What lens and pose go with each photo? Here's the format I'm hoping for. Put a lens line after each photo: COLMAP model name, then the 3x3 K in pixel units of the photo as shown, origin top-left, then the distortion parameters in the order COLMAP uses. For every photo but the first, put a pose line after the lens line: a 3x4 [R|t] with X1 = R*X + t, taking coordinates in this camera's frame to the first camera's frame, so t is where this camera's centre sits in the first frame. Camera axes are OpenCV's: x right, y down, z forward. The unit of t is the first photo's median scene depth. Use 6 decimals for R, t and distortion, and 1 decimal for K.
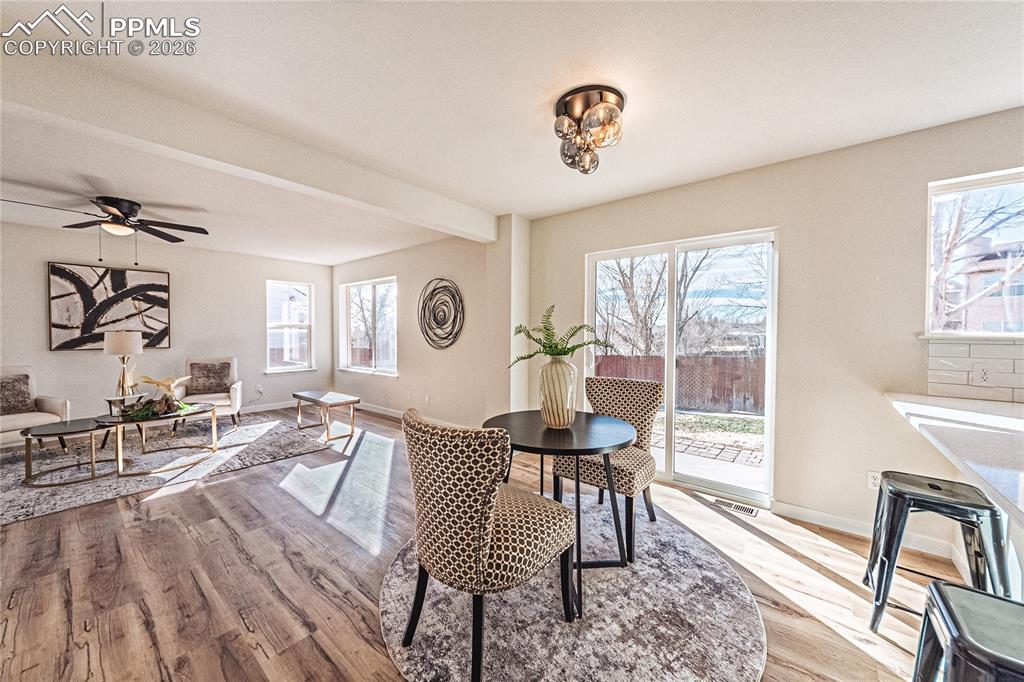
lens RADIAL K [[368.0, 0, 512.5], [0, 368.0, 339.0], [0, 0, 1]] dist [-0.002161, 0.001083]
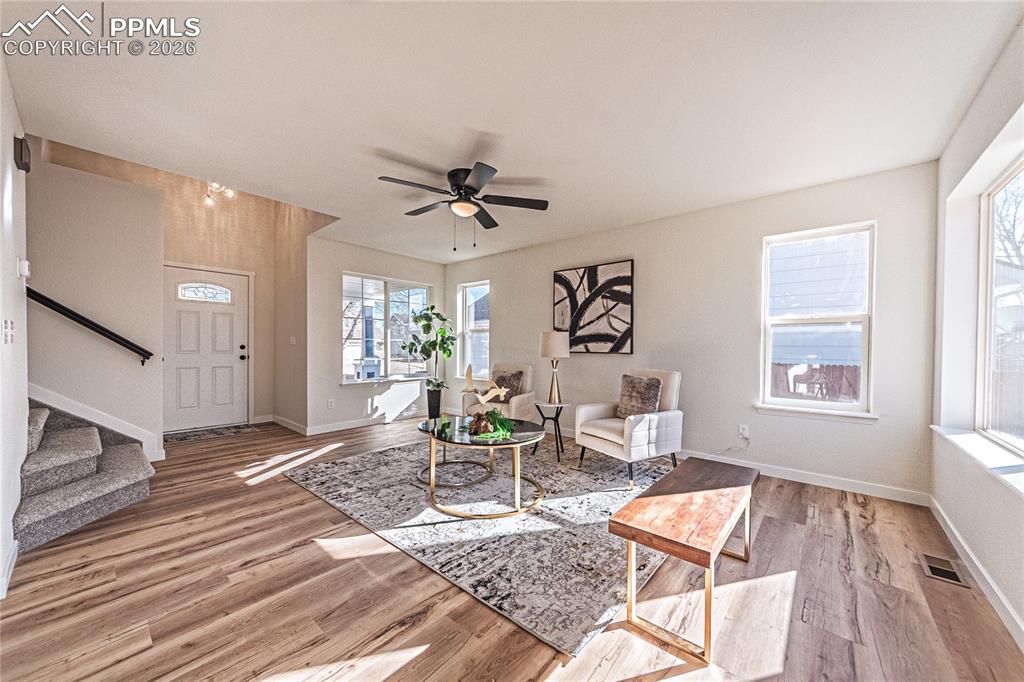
lens RADIAL K [[368.0, 0, 517.6], [0, 368.0, 348.2], [0, 0, 1]] dist [-0.002161, 0.001083]
pose [[-0.013184, 0.003525, -0.999907, -0.158446], [-0.027043, 0.999627, 0.003881, 0.018021], [0.999547, 0.027092, -0.013084, 0.906858]]
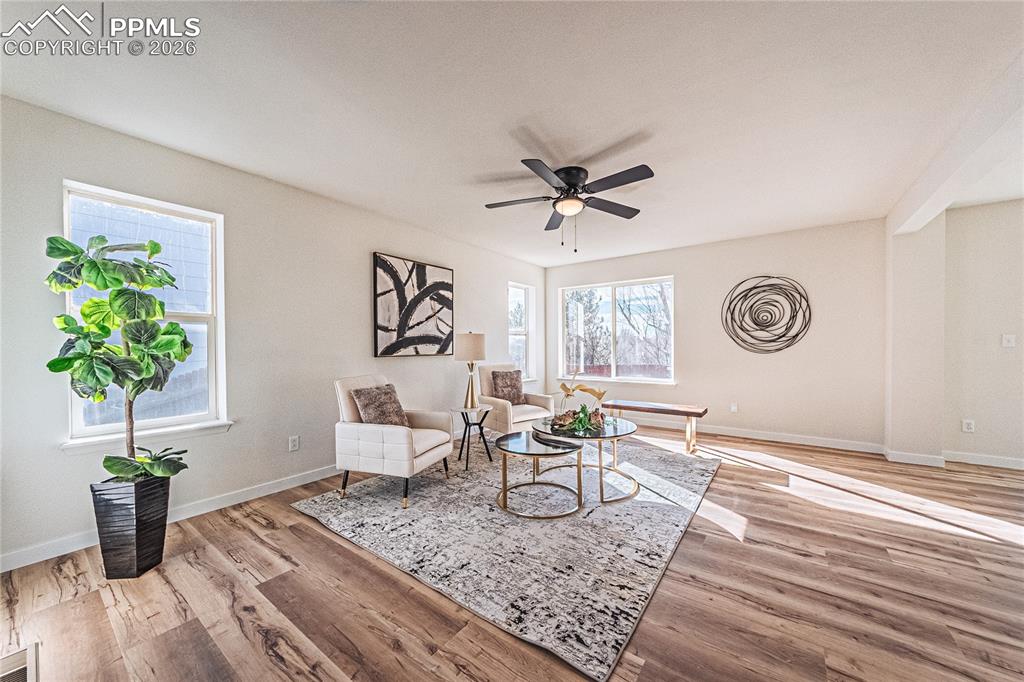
lens RADIAL K [[368.0, 0, 519.0], [0, 368.0, 348.0], [0, 0, 1]] dist [-0.002161, 0.001083]
pose [[0.997901, -0.008708, 0.064175, -0.984172], [0.009769, 0.999820, -0.016248, 0.027671], [-0.064022, 0.016841, 0.997806, 0.135825]]
